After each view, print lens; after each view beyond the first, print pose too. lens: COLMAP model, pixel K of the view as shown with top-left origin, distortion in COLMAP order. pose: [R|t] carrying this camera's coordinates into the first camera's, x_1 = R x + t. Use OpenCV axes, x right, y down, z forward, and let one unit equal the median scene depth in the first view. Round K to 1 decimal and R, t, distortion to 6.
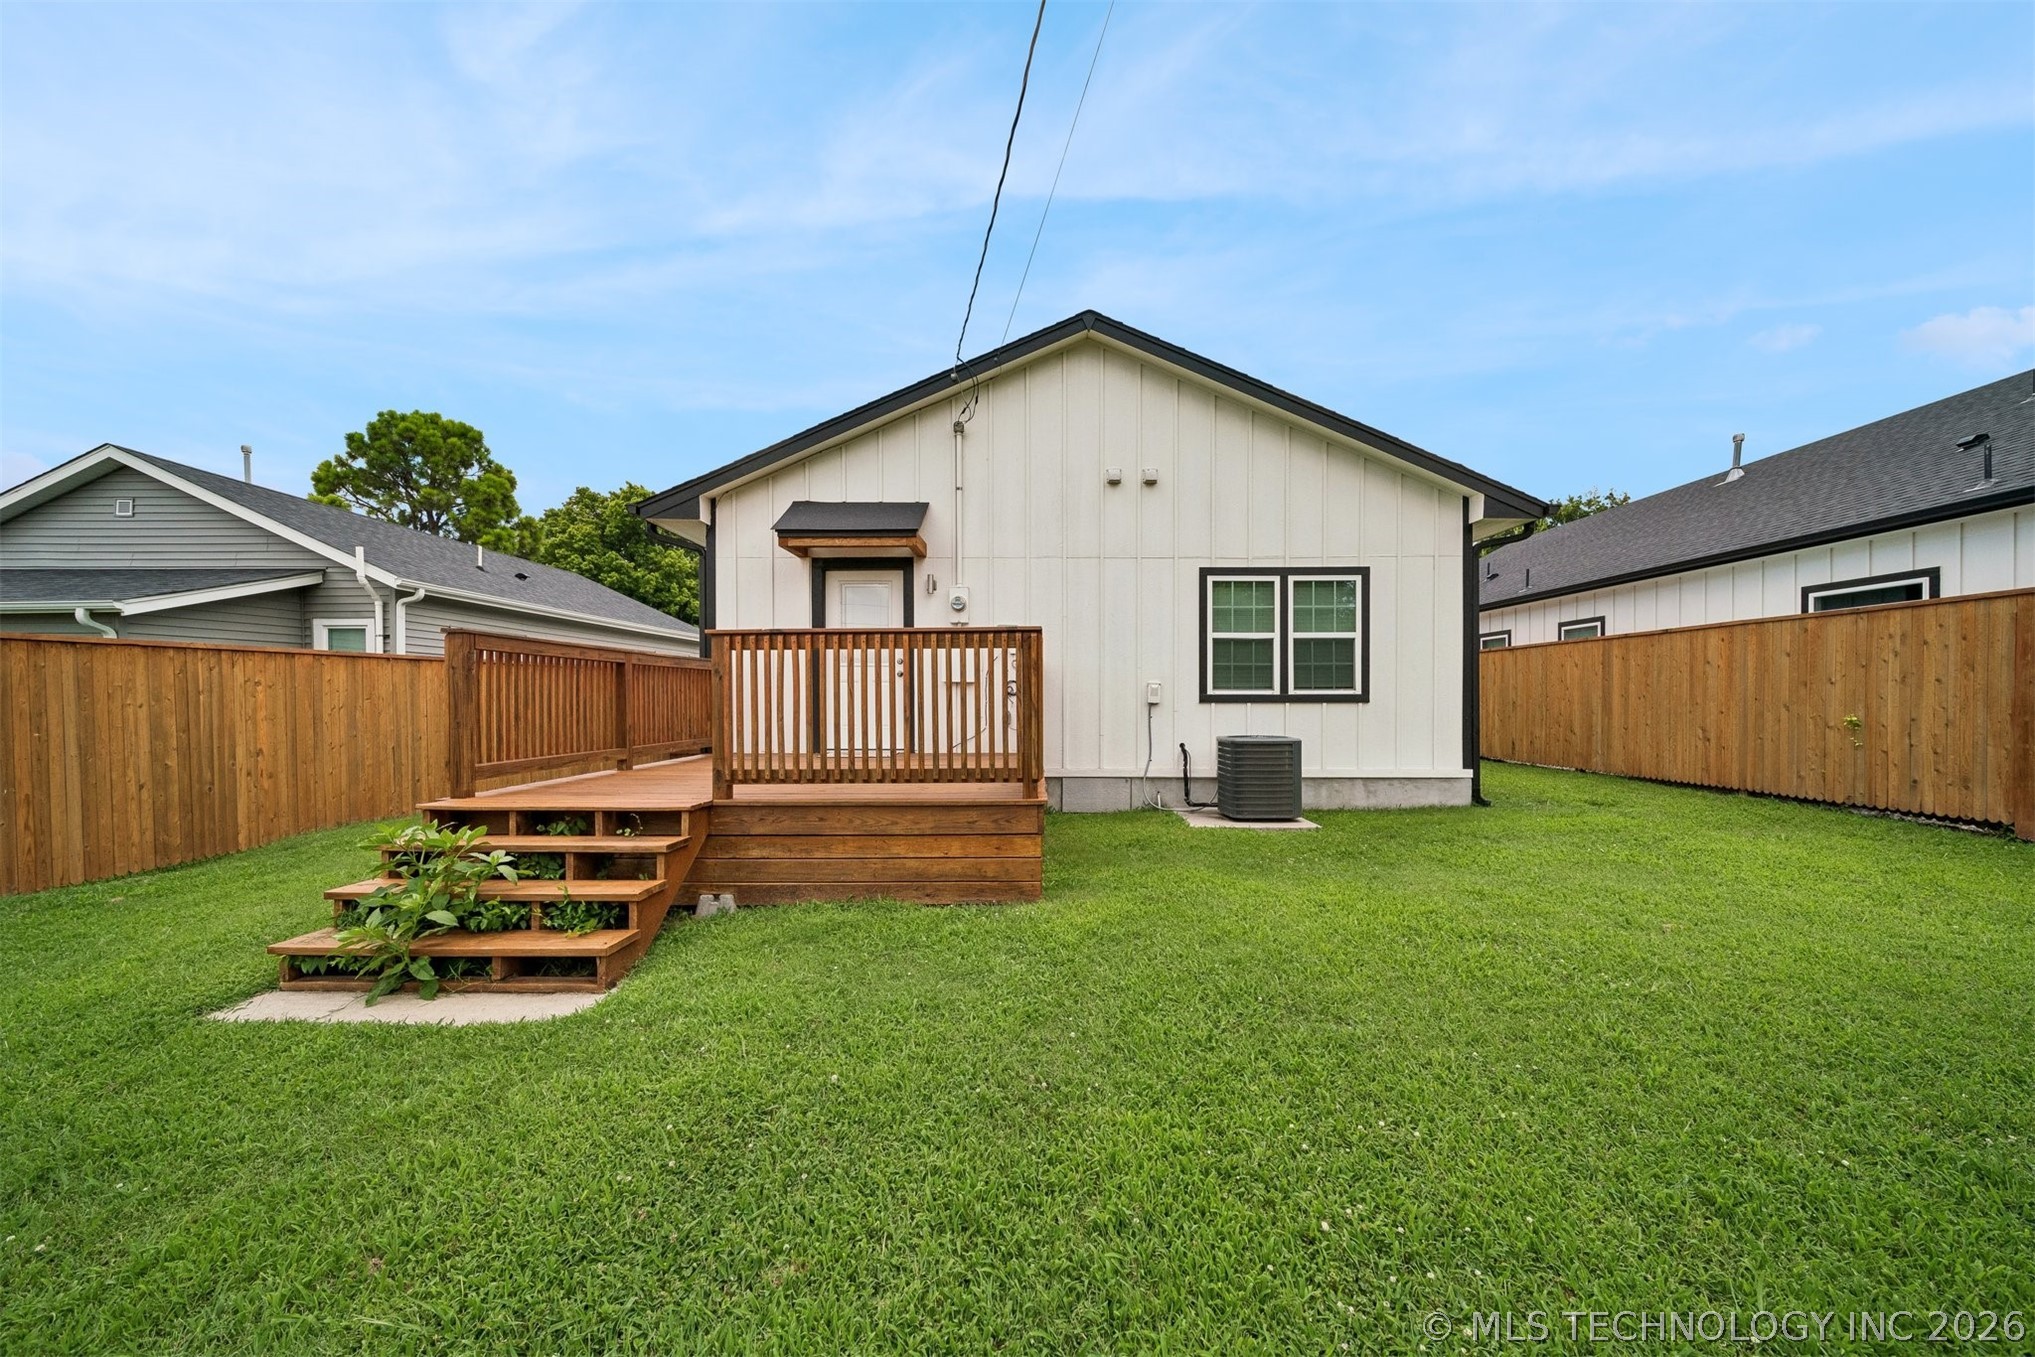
lens RADIAL K [[719.8, 0, 1029.2], [0, 719.8, 712.7], [0, 0, 1]] dist [0.001789, -0.000078]
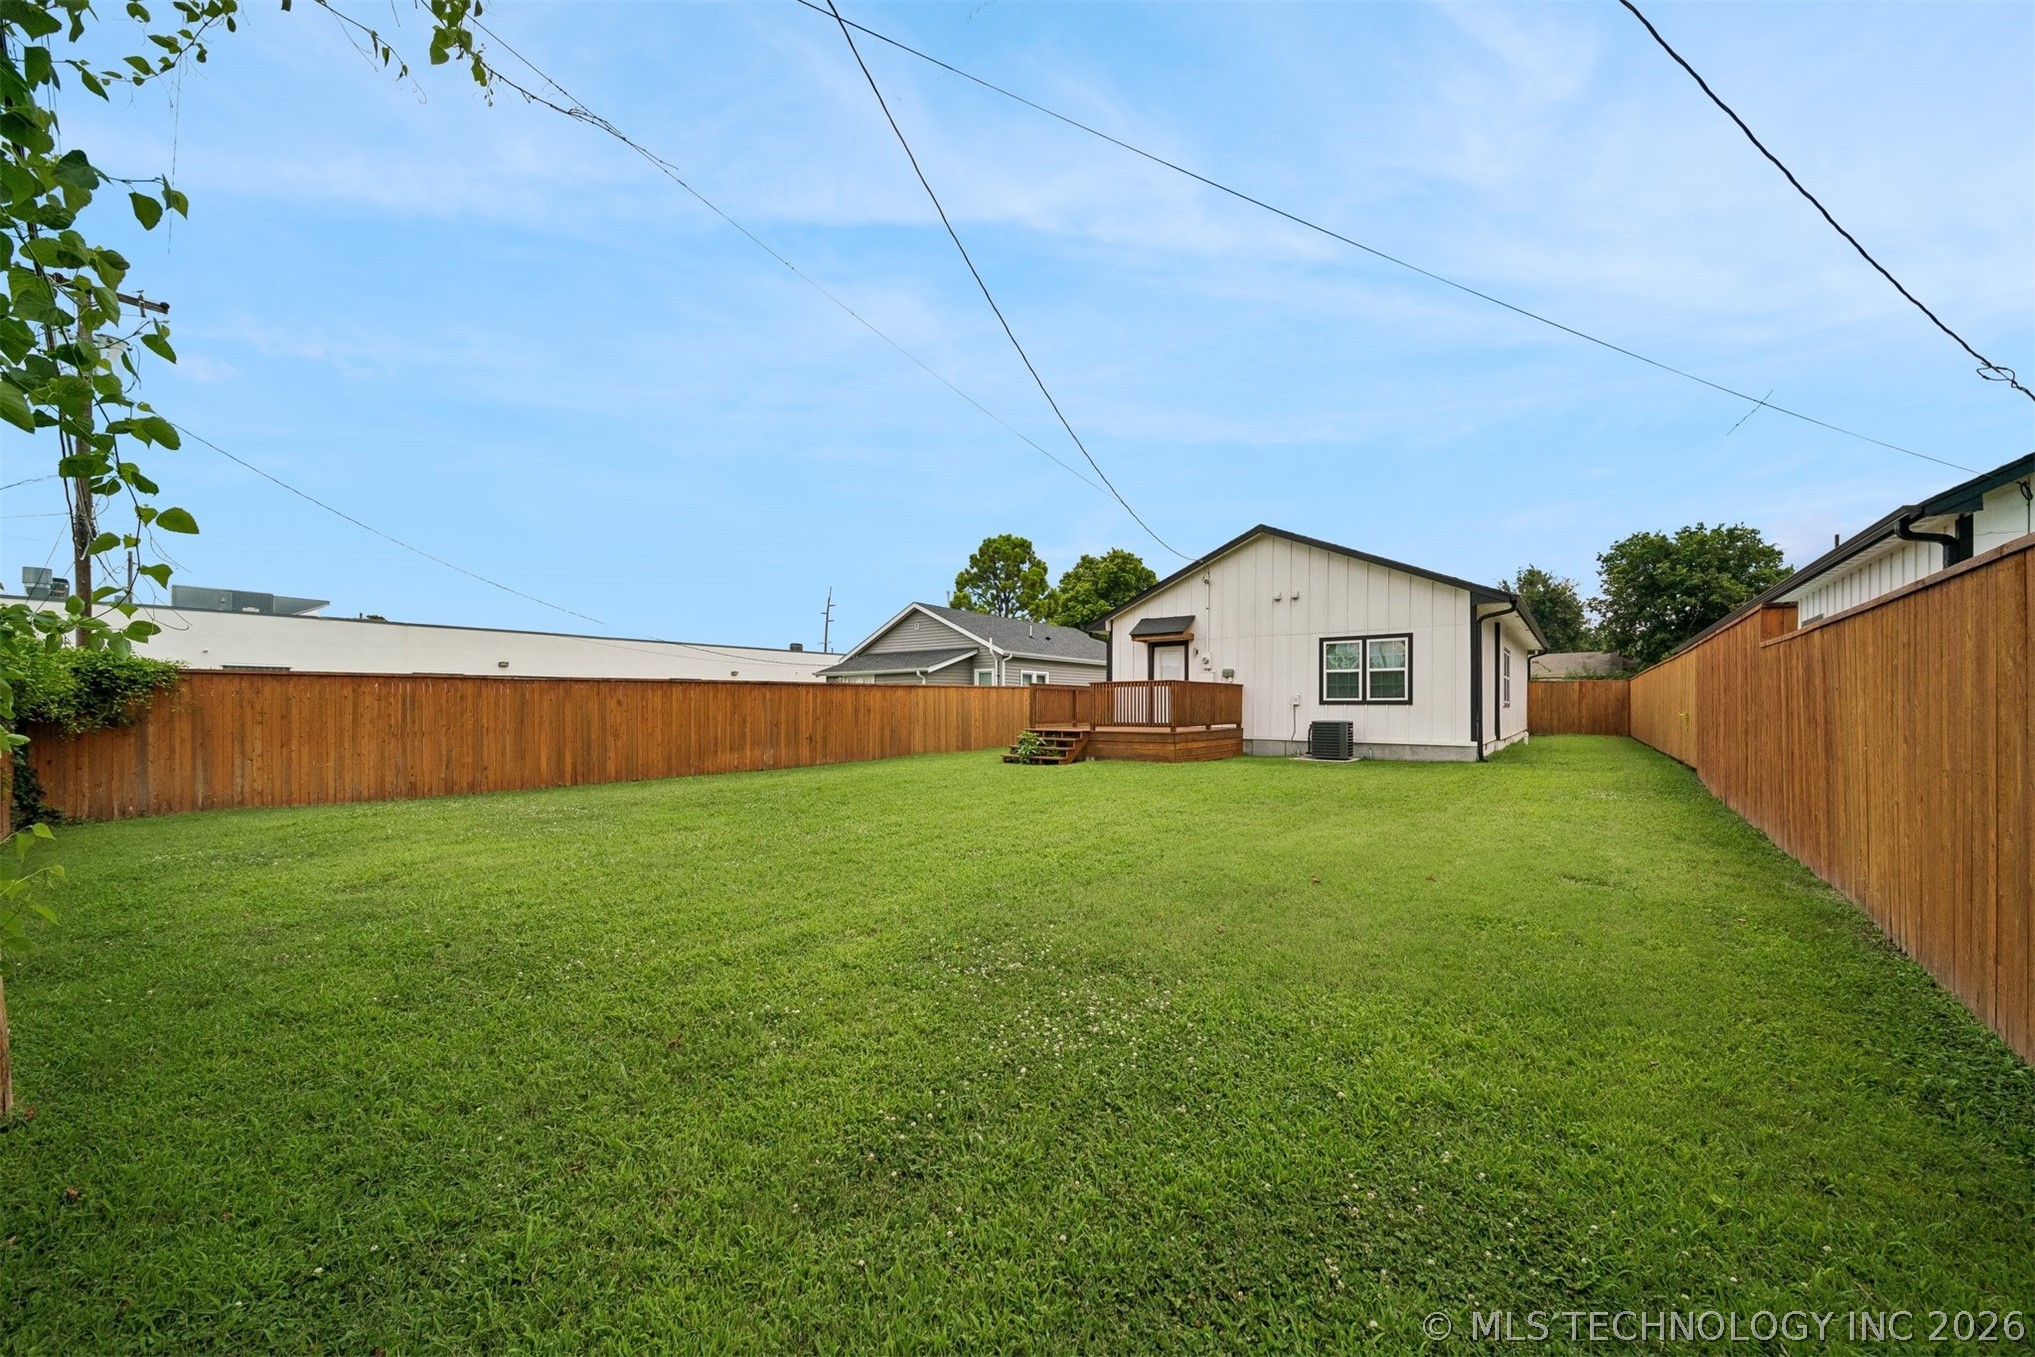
lens RADIAL K [[719.8, 0, 1029.2], [0, 719.8, 712.7], [0, 0, 1]] dist [0.001789, -0.000078]
pose [[0.801012, 0.007592, -0.598601, 0.794024], [-0.014112, 0.999881, -0.006203, 0.033083], [0.598482, 0.013417, 0.801024, -1.107639]]
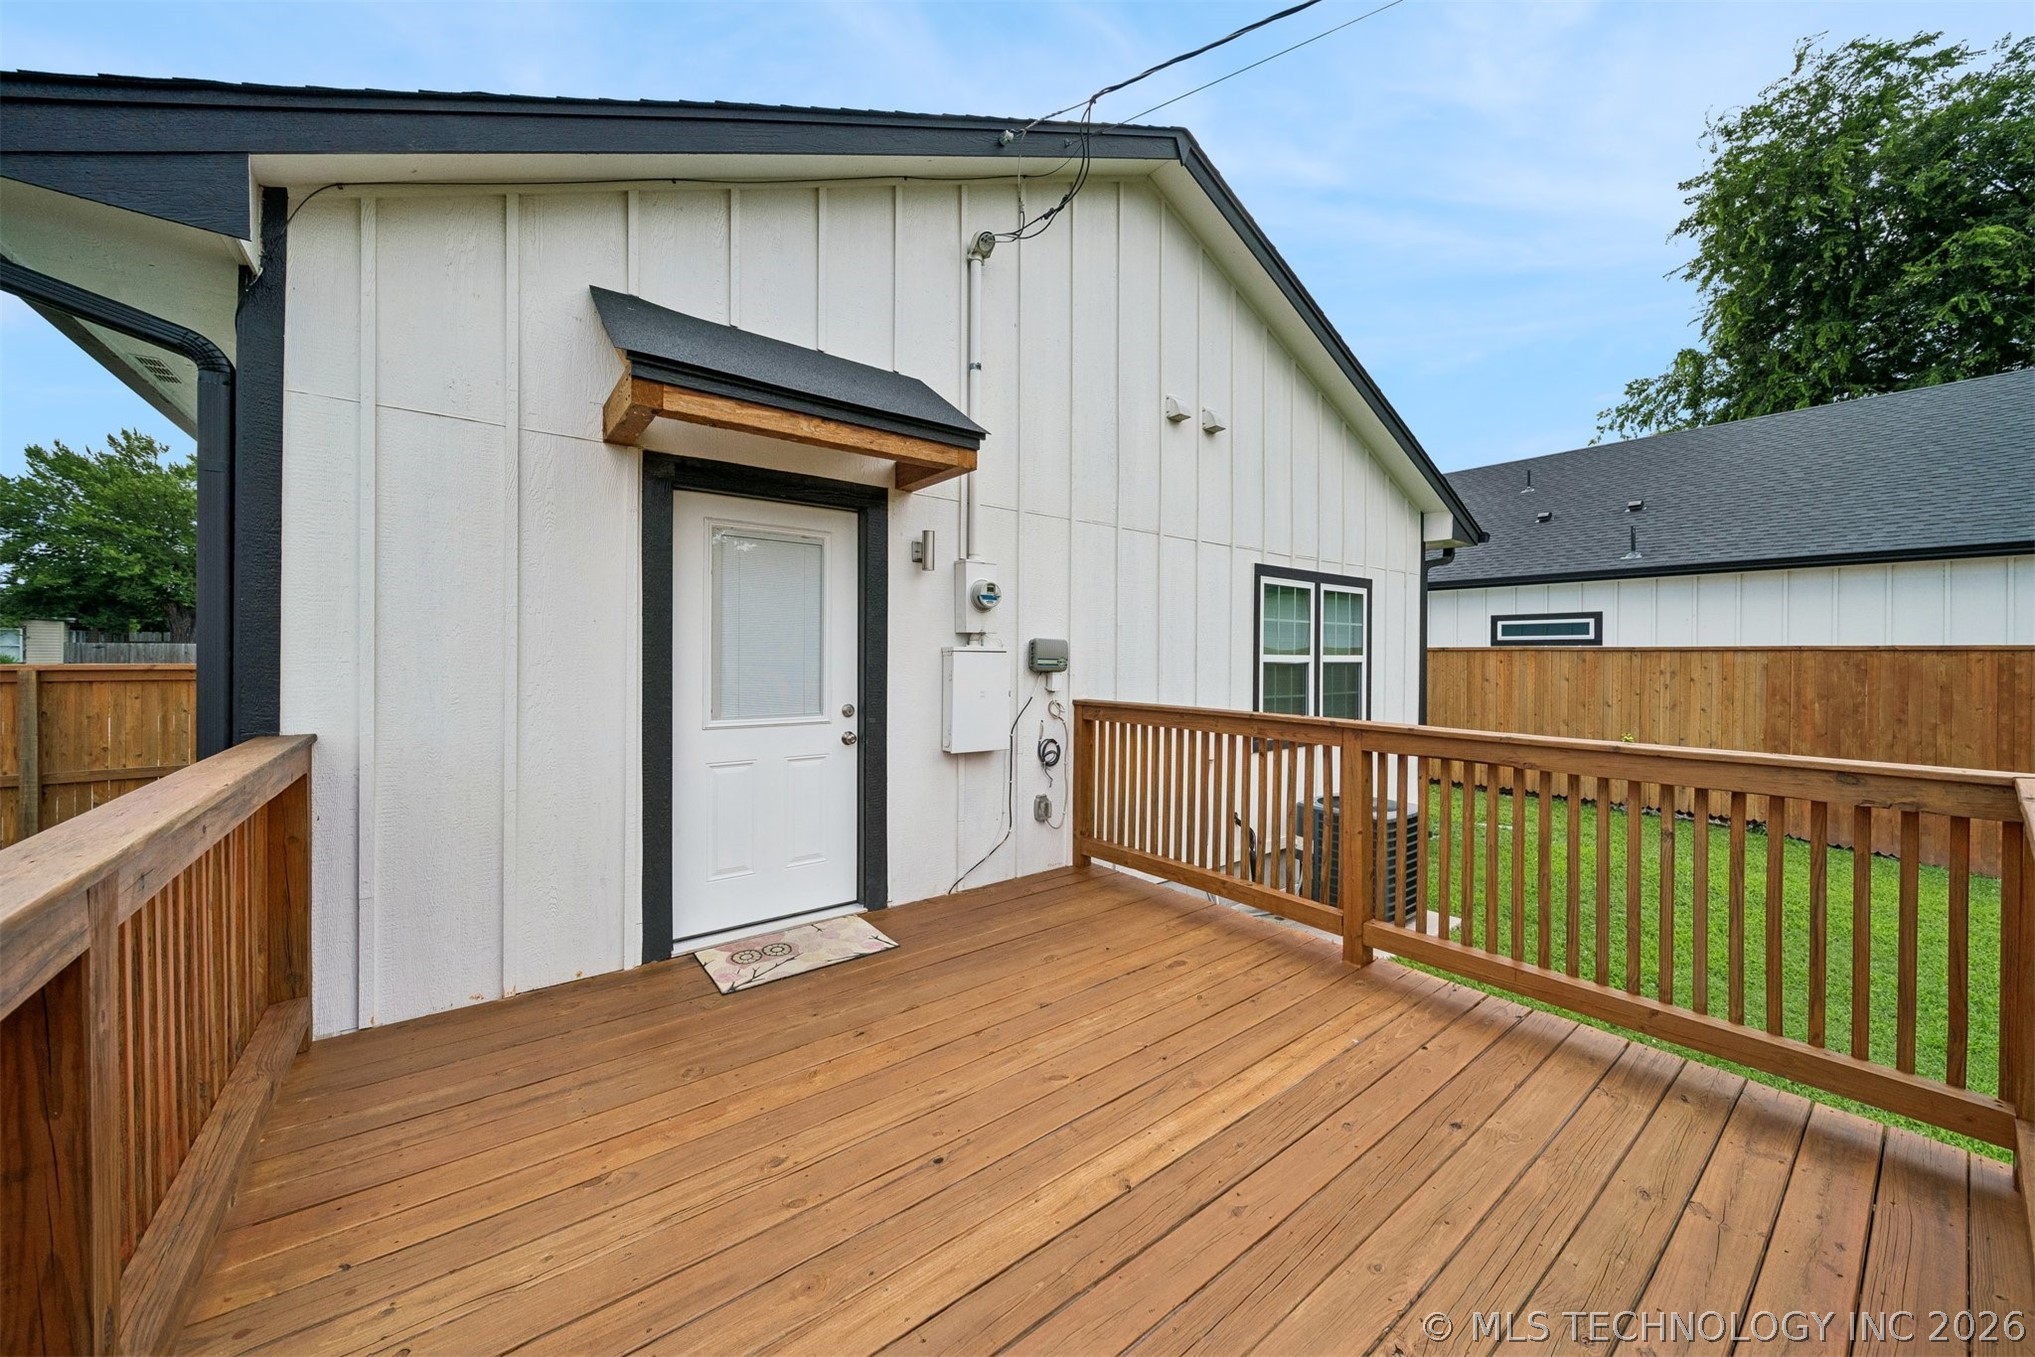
lens RADIAL K [[717.7, 0, 1026.2], [0, 717.7, 687.1], [0, 0, 1]] dist [0.000926, 0.000025]
pose [[0.789179, -0.020640, 0.613816, -0.382295], [0.004012, 0.999587, 0.028454, -0.099285], [-0.614150, -0.019992, 0.788936, 0.570609]]
